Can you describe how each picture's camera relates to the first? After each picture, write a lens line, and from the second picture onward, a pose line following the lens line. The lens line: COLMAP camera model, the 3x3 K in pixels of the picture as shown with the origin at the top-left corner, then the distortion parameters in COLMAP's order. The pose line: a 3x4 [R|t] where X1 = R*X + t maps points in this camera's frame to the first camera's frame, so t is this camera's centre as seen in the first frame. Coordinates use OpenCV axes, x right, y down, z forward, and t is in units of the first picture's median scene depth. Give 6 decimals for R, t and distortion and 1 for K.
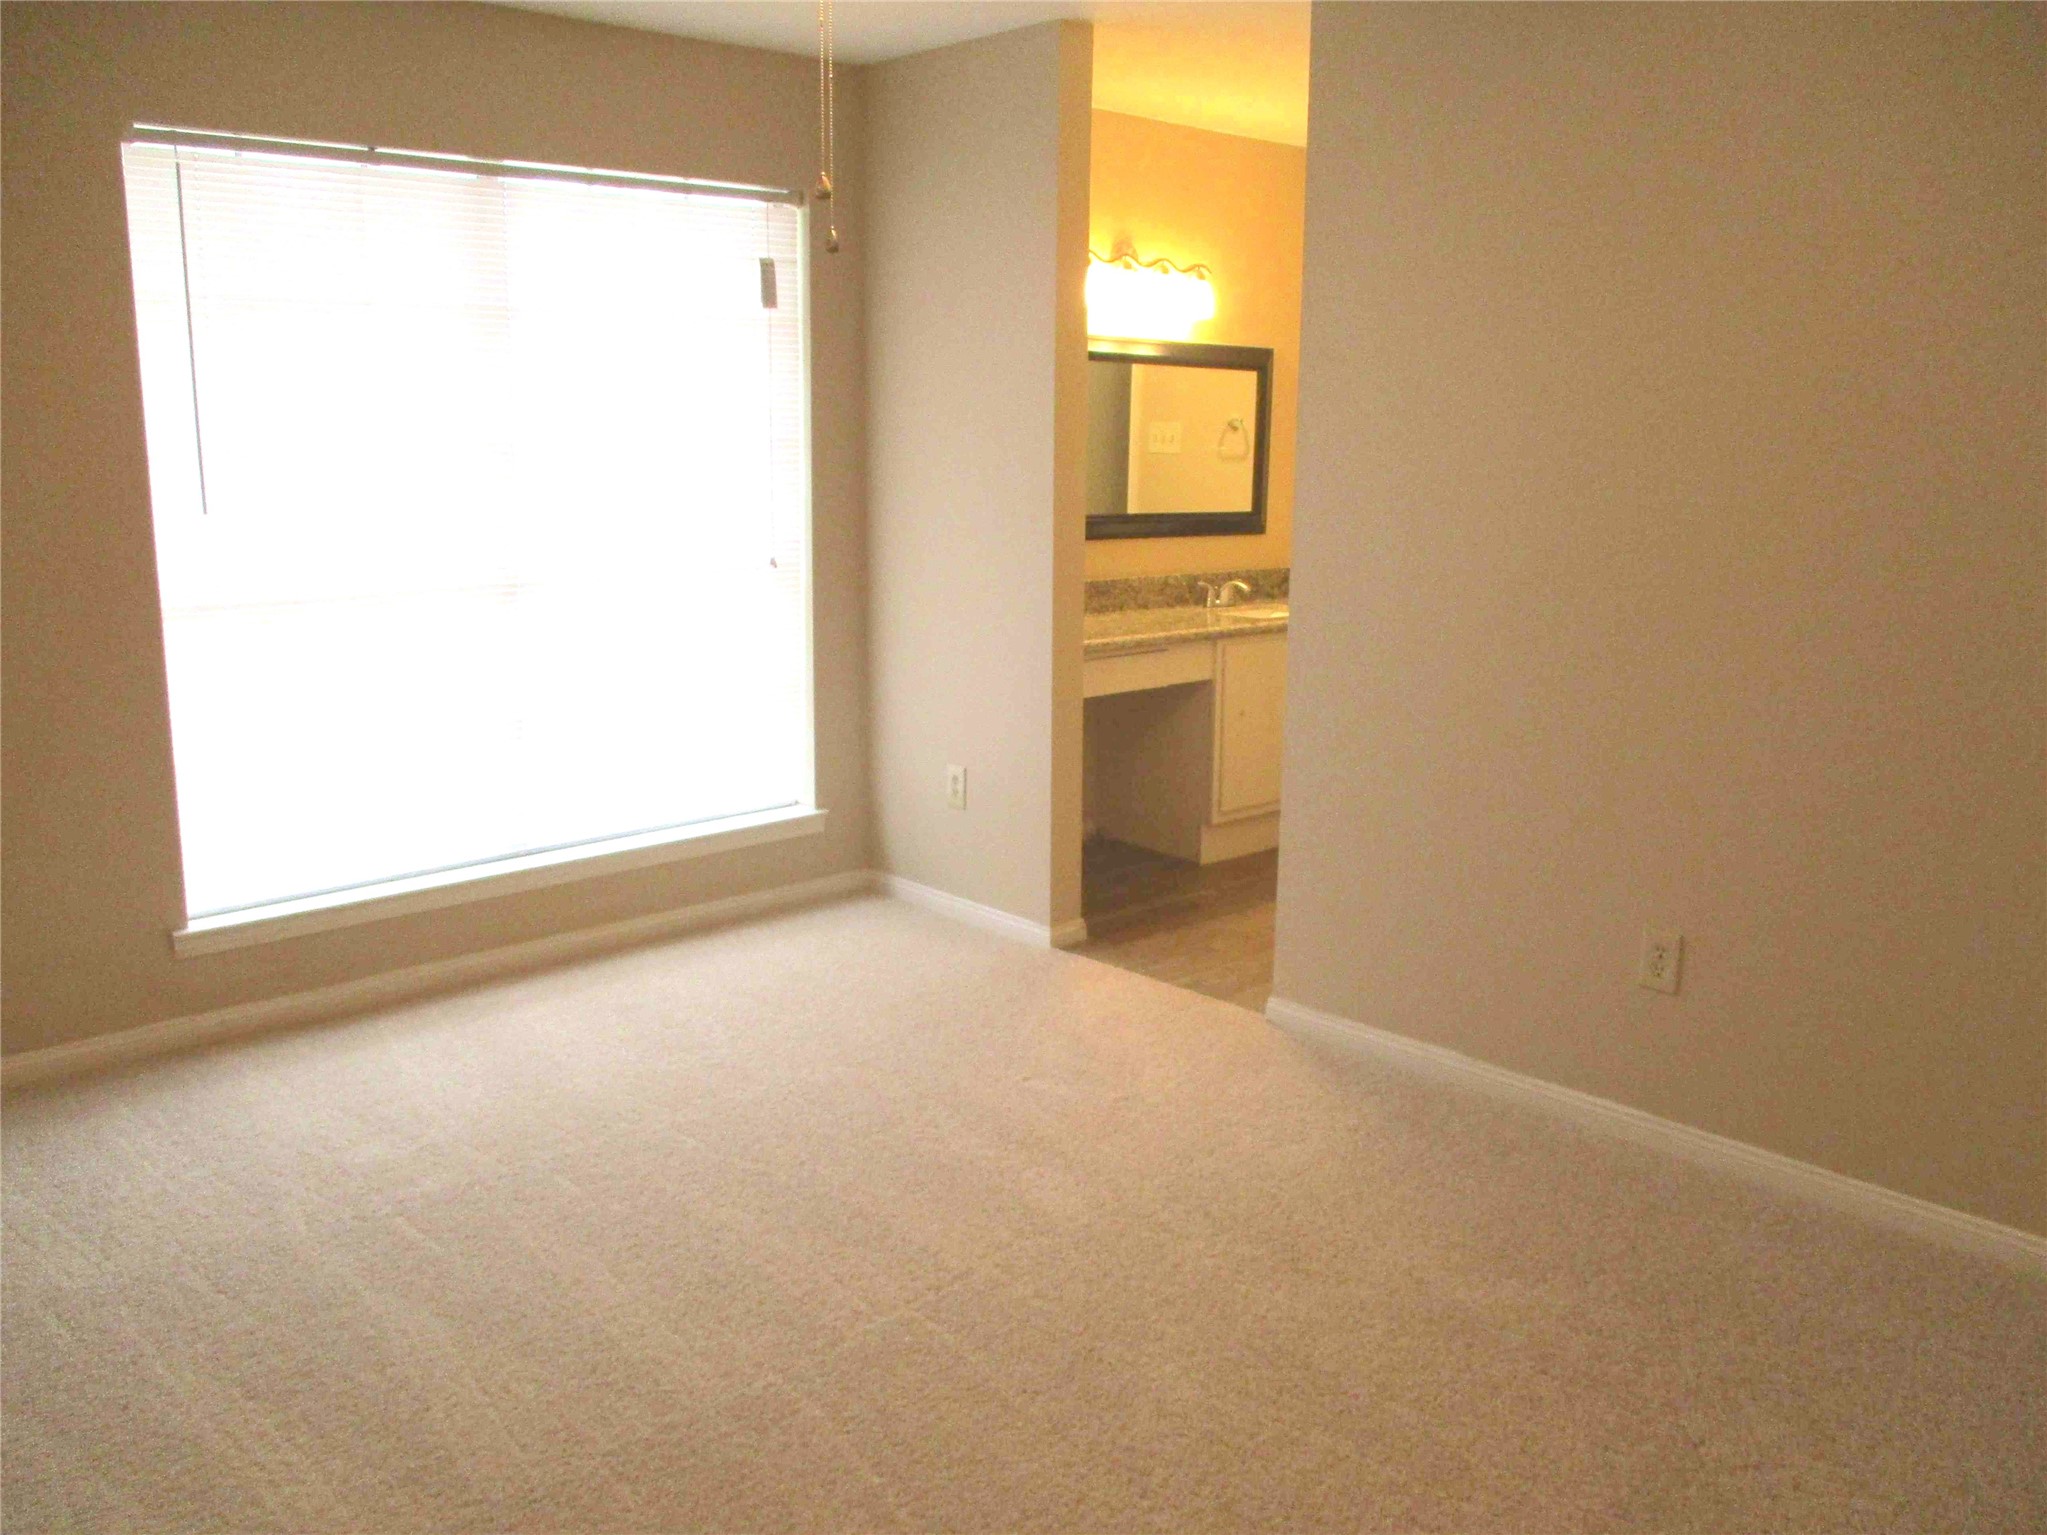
lens RADIAL K [[1700.7, 0, 1023.5], [0, 1700.7, 767.5], [0, 0, 1]] dist [-0.010654, -0.002642]
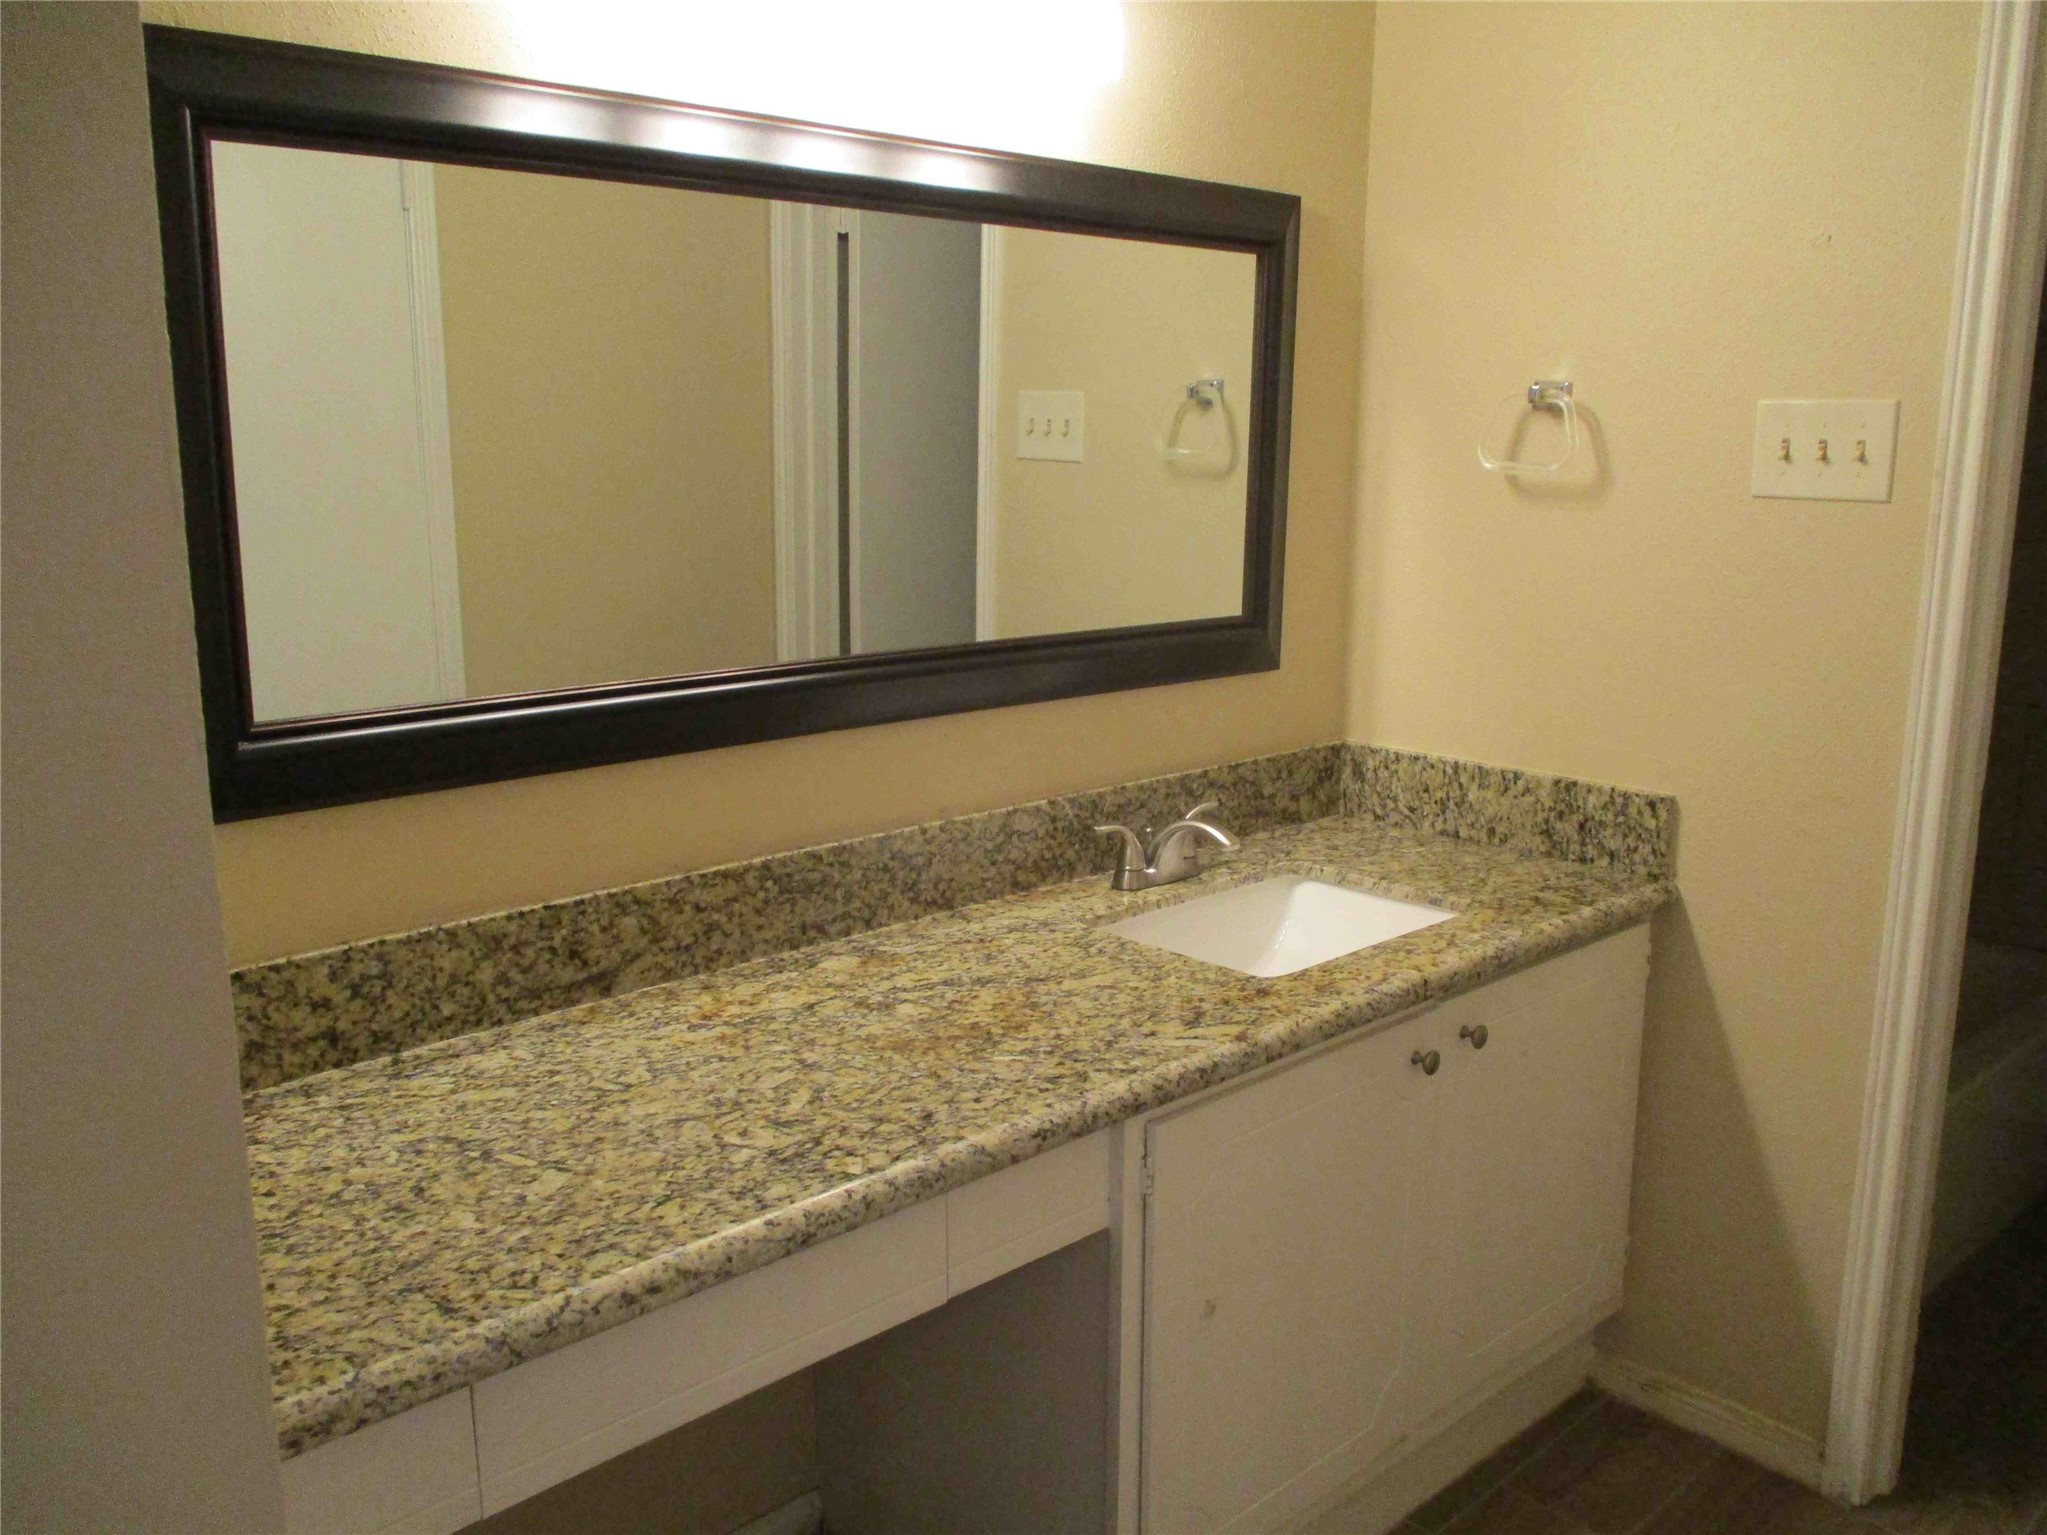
lens RADIAL K [[1700.7, 0, 1023.5], [0, 1700.7, 767.5], [0, 0, 1]] dist [-0.010654, -0.002642]
pose [[0.999996, -0.002317, -0.001554, 0.084329], [0.002333, 0.999946, 0.010094, -0.120155], [0.001531, -0.010097, 0.999948, 0.610902]]
